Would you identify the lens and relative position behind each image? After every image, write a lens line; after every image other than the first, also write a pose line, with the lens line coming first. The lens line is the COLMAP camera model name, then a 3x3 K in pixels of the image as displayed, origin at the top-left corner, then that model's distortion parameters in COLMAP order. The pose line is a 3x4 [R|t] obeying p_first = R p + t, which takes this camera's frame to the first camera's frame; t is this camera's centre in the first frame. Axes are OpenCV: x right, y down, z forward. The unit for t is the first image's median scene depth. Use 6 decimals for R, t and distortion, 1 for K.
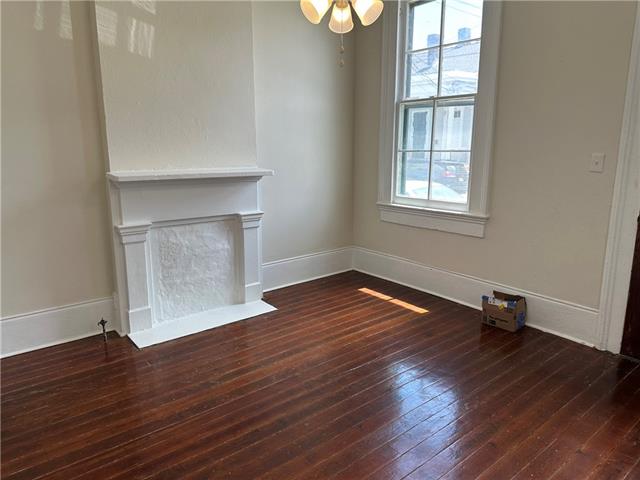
lens RADIAL K [[443.8, 0, 320.0], [0, 443.8, 240.0], [0, 0, 1]] dist [-0.006019, -0.005813]
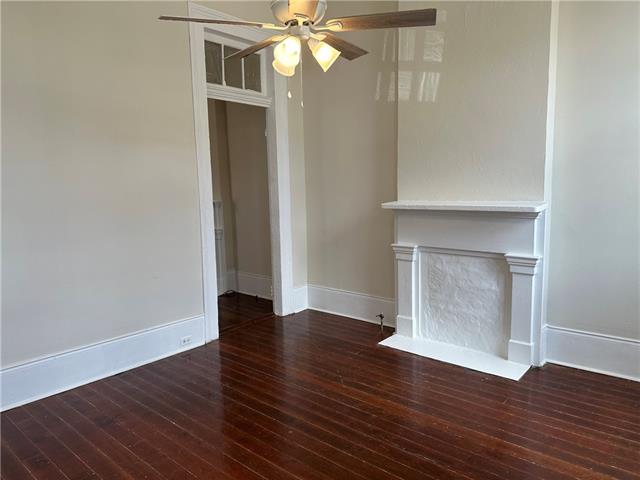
lens RADIAL K [[443.8, 0, 320.0], [0, 443.8, 240.0], [0, 0, 1]] dist [-0.006019, -0.005813]
pose [[0.161127, 0.124780, -0.979014, 0.629169], [-0.185266, 0.978165, 0.094180, -0.104713], [0.969389, 0.166203, 0.180727, 0.501760]]
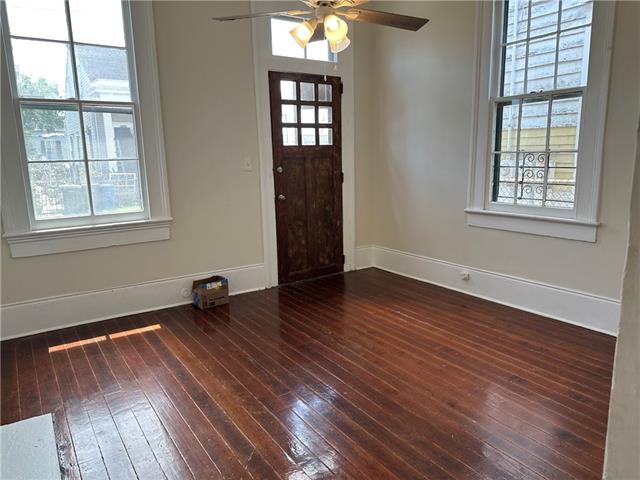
lens RADIAL K [[443.8, 0, 320.0], [0, 443.8, 240.0], [0, 0, 1]] dist [-0.006019, -0.005813]
pose [[0.060642, -0.190026, 0.979904, -0.674734], [0.220948, 0.959914, 0.172476, -0.109787], [-0.973398, 0.206049, 0.100197, 0.546556]]
